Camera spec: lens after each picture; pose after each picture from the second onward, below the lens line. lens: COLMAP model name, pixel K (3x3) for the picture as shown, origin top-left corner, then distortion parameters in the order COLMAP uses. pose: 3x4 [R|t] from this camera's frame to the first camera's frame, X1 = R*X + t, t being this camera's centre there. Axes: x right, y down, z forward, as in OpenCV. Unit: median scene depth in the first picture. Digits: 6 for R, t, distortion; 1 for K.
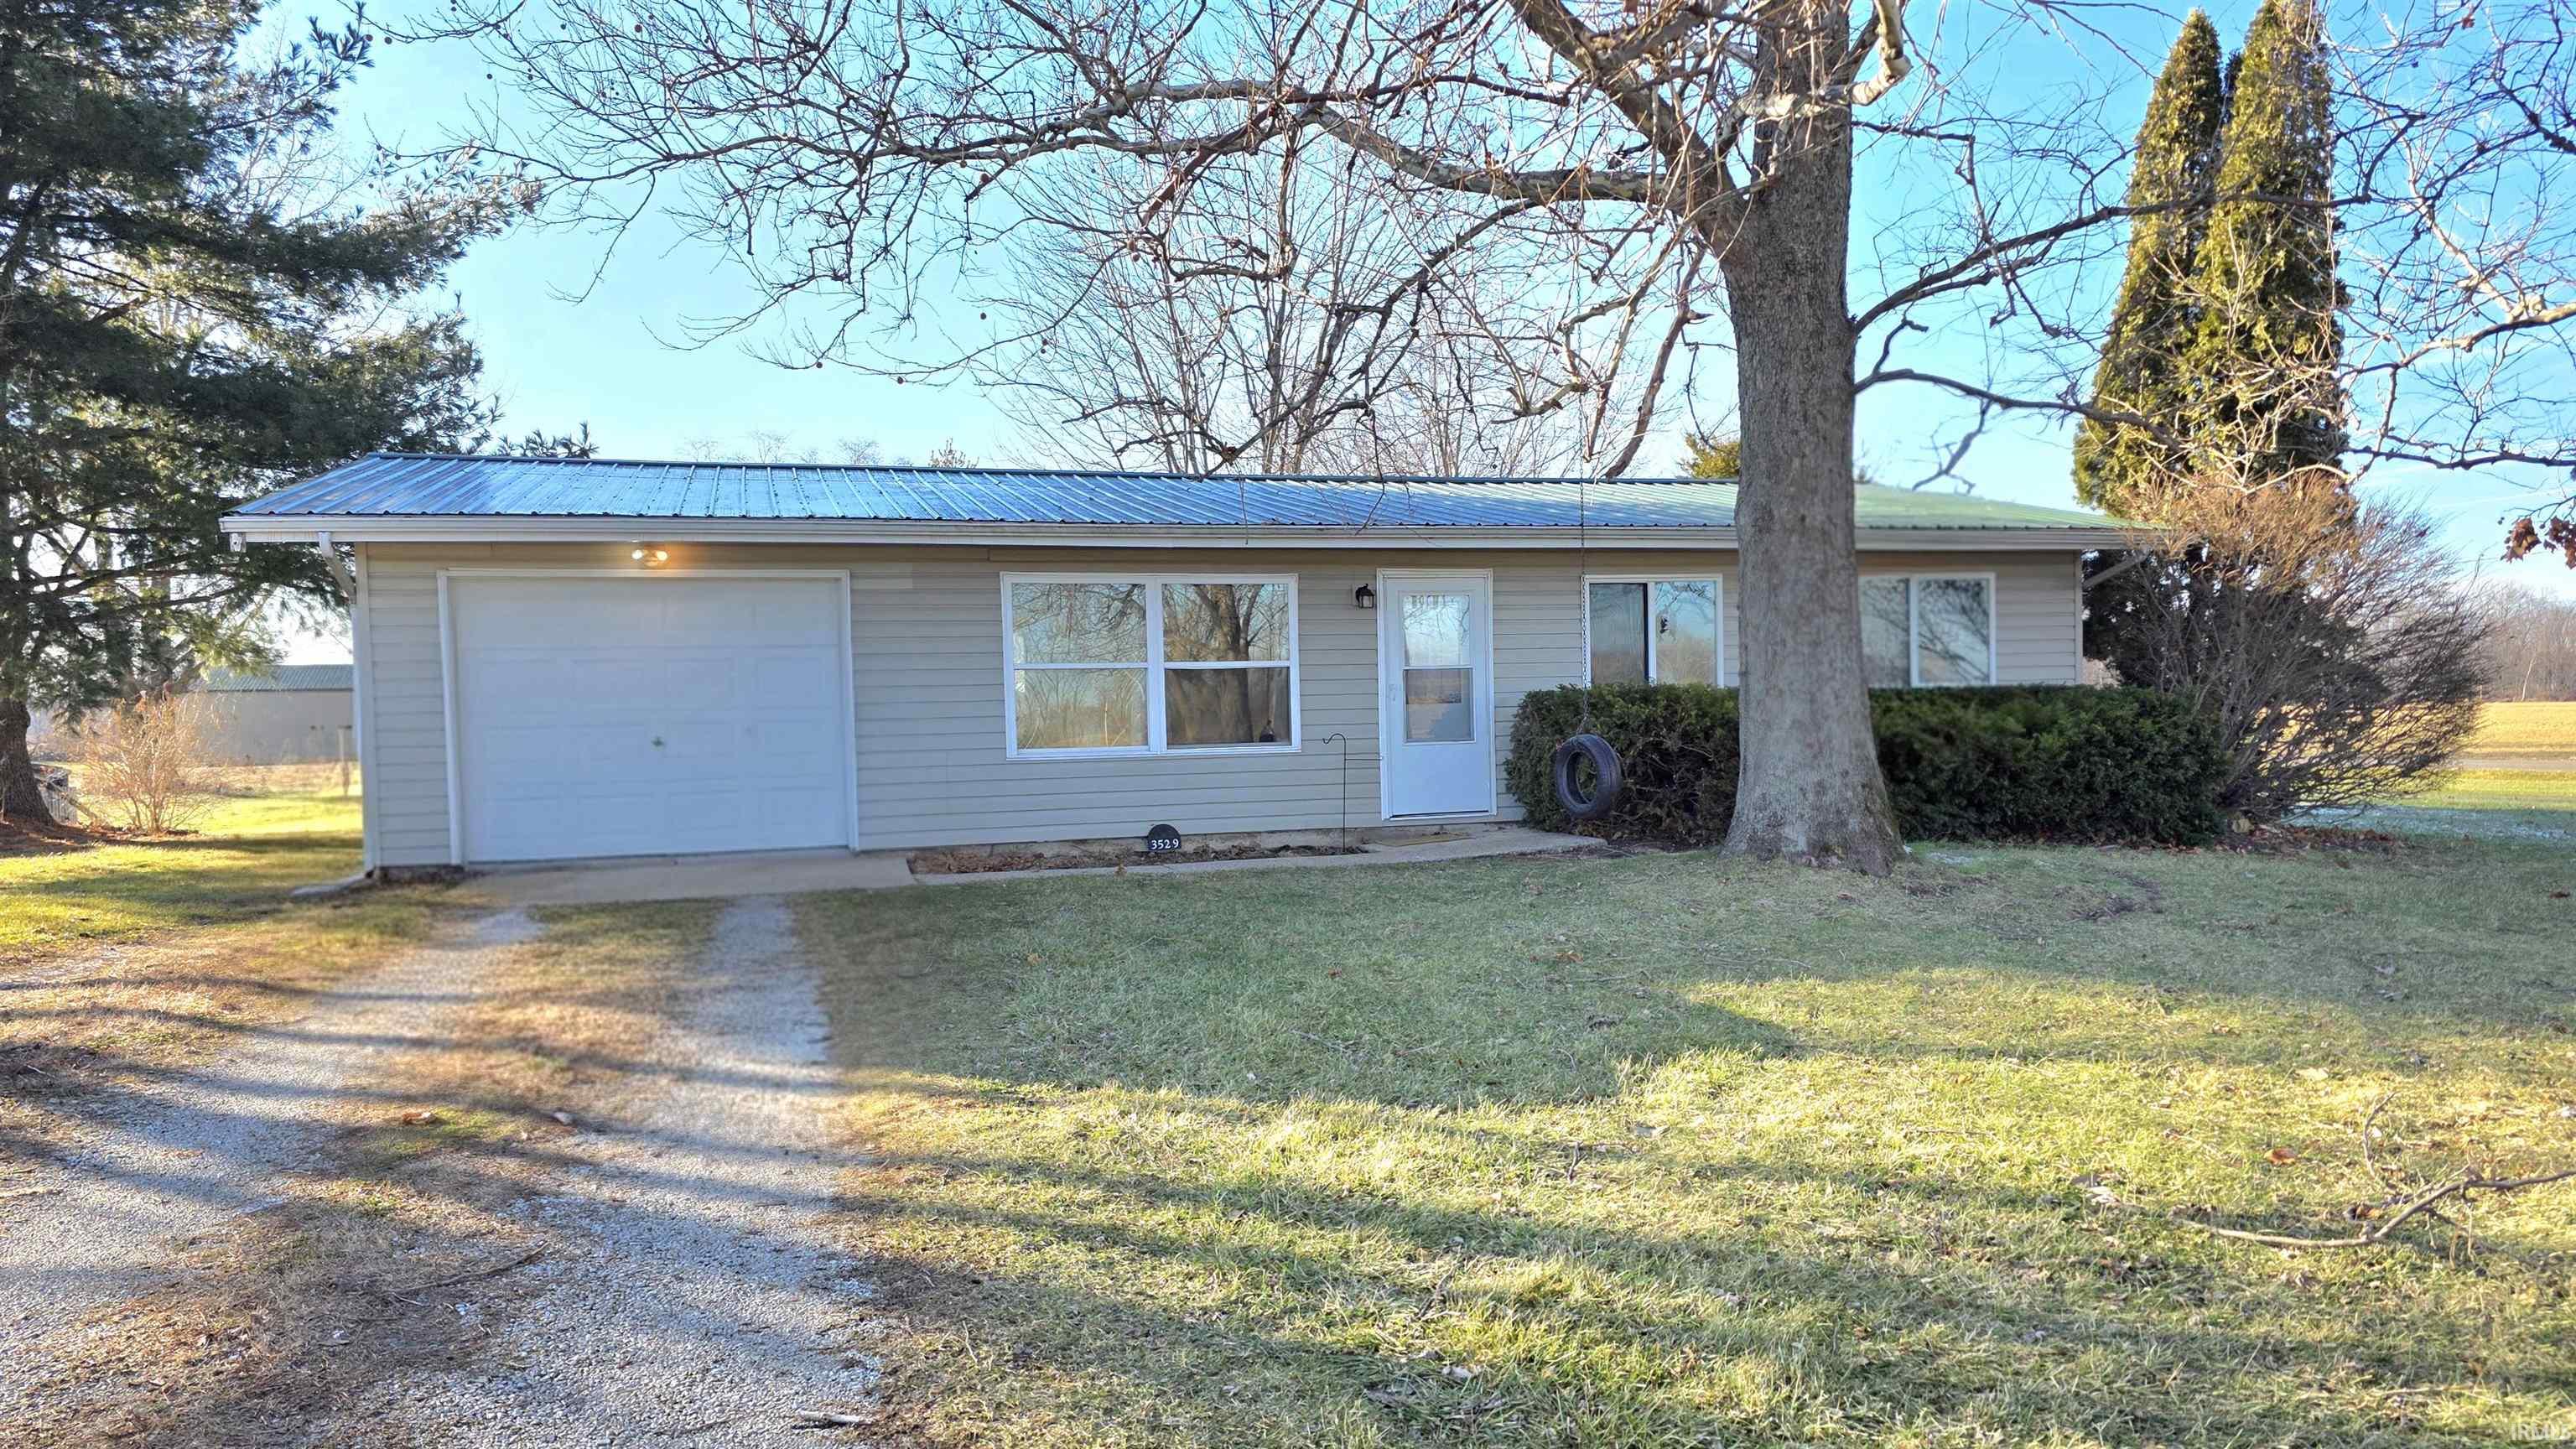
lens RADIAL K [[1600.1, 0, 1388.1], [0, 1600.1, 726.3], [0, 0, 1]] dist [-0.000588, 0.000207]
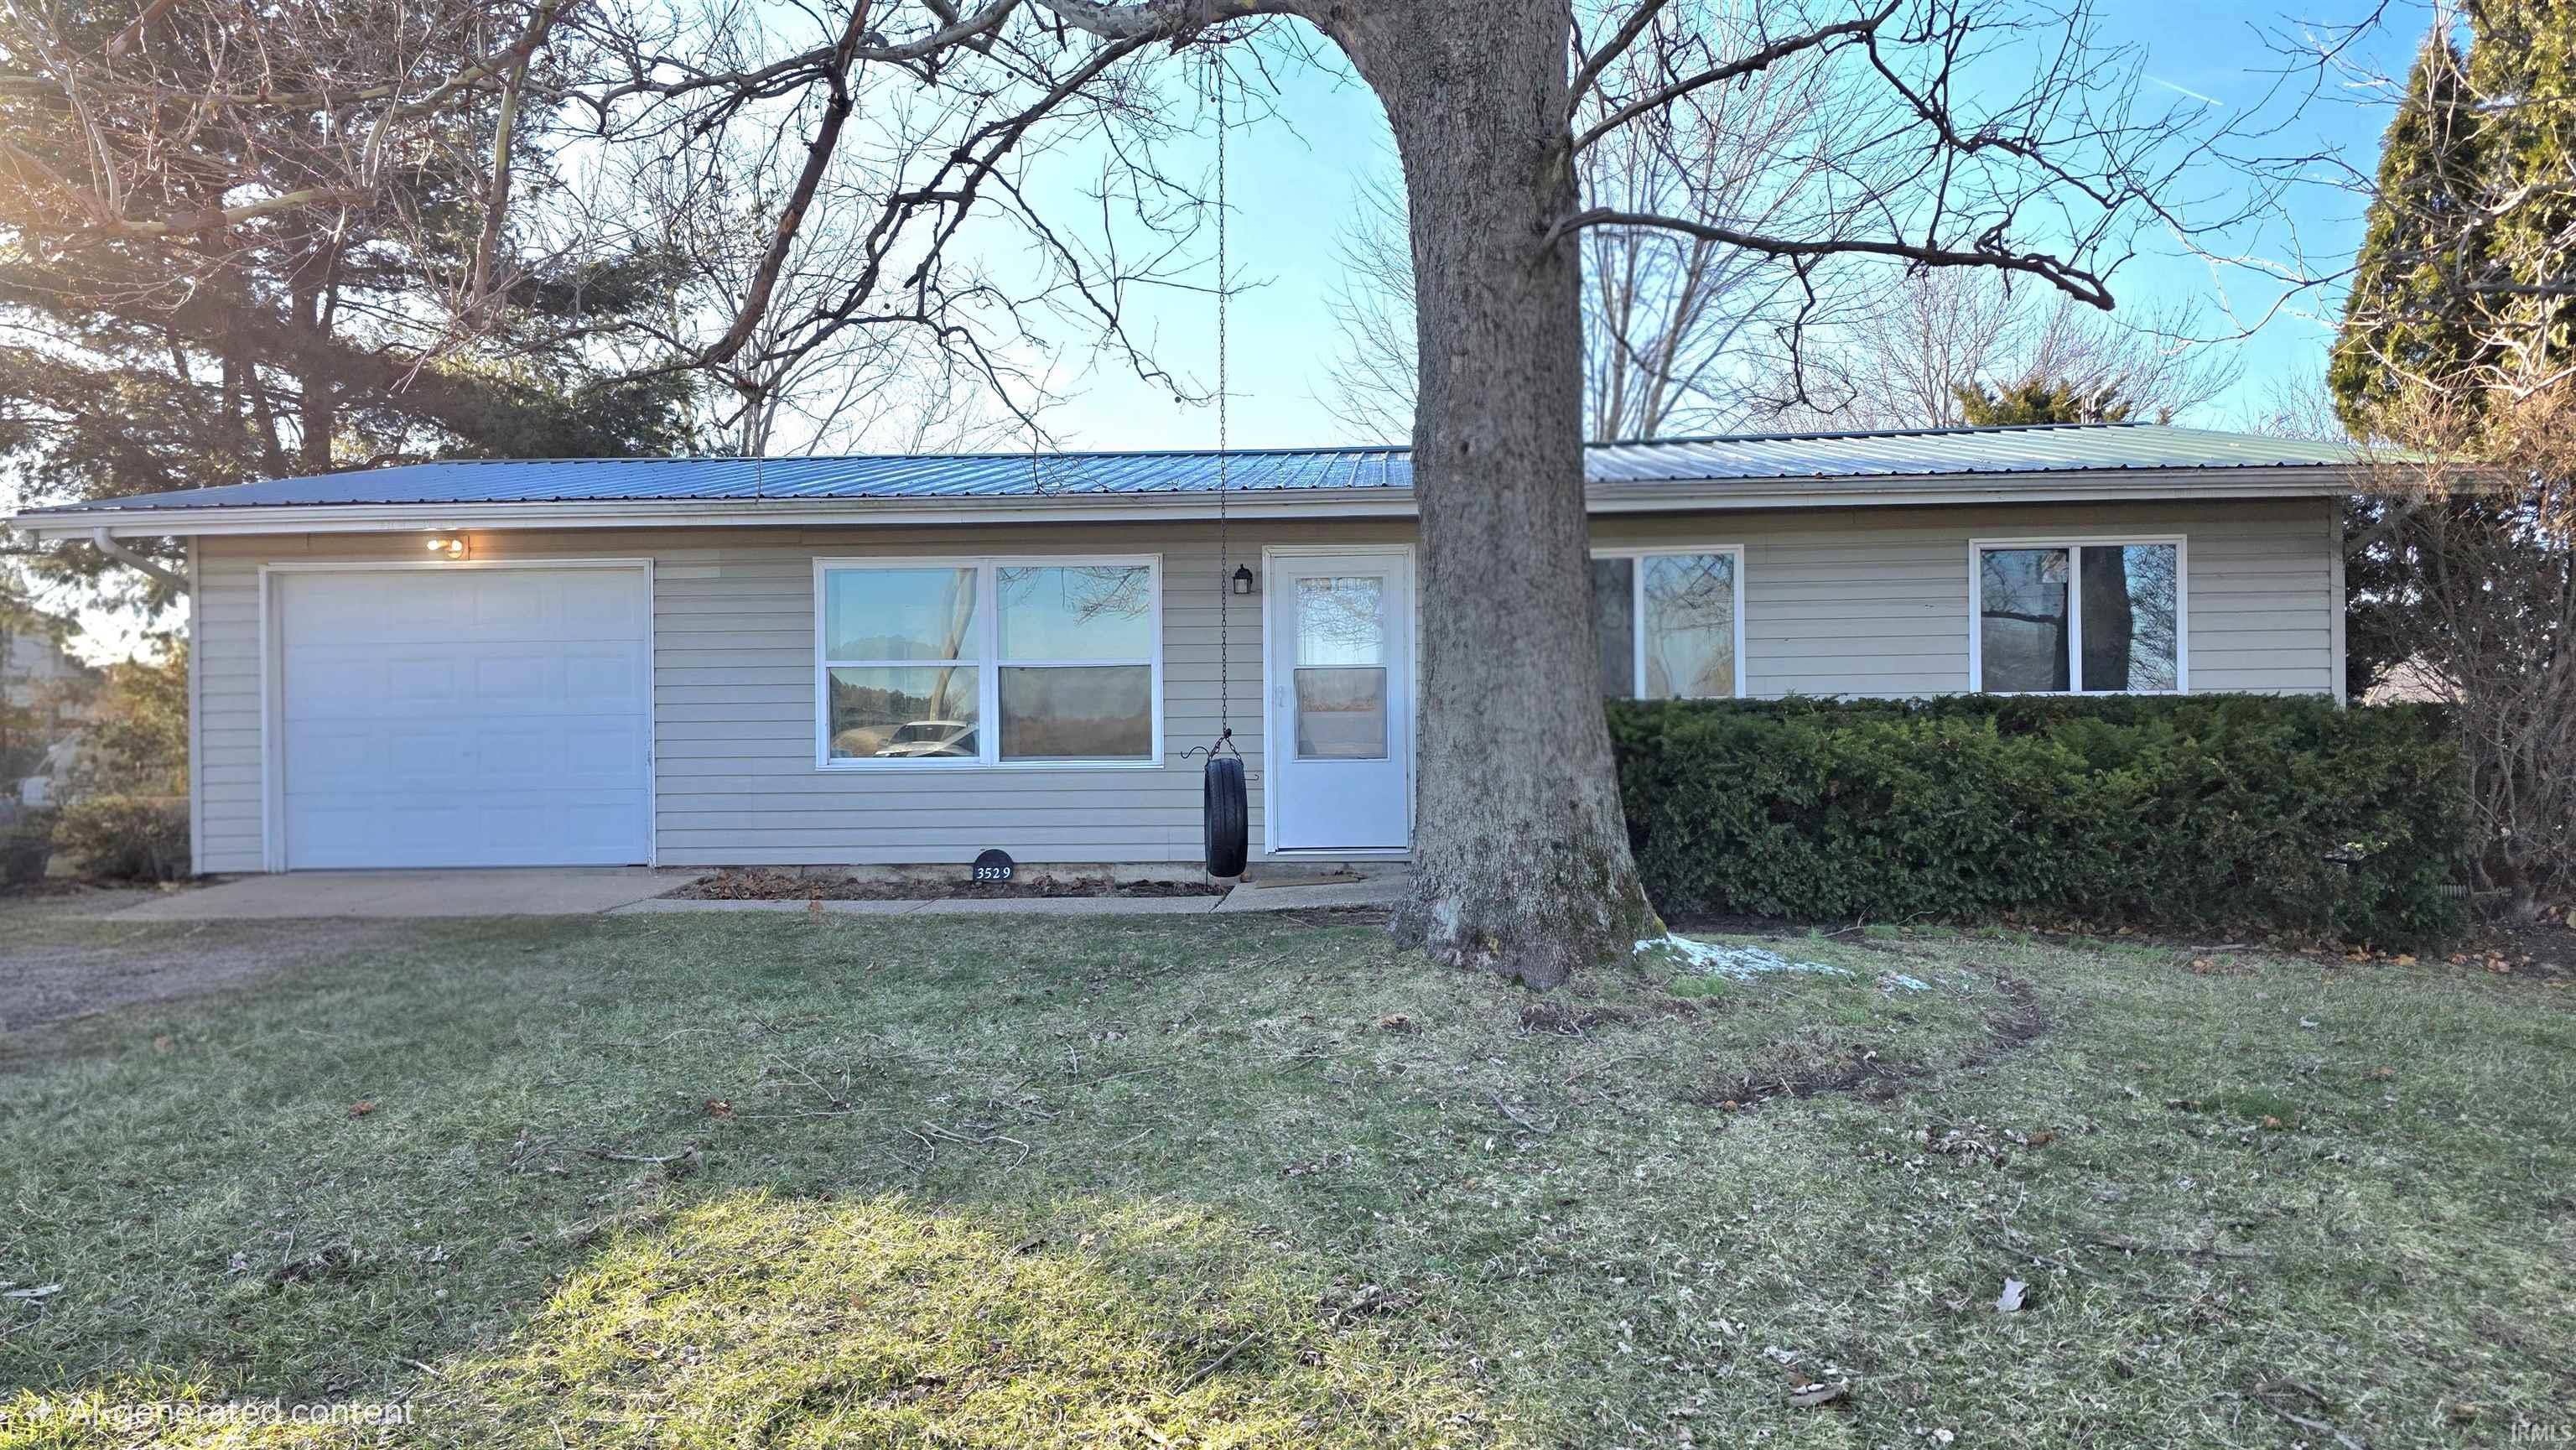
lens RADIAL K [[1600.2, 0, 1388.1], [0, 1600.2, 726.8], [0, 0, 1]] dist [-0.000588, 0.000207]
pose [[0.942453, 0.016008, -0.333956, 0.344573], [-0.016382, 0.999864, 0.001697, -0.009367], [0.333938, 0.003871, 0.942587, 0.268101]]
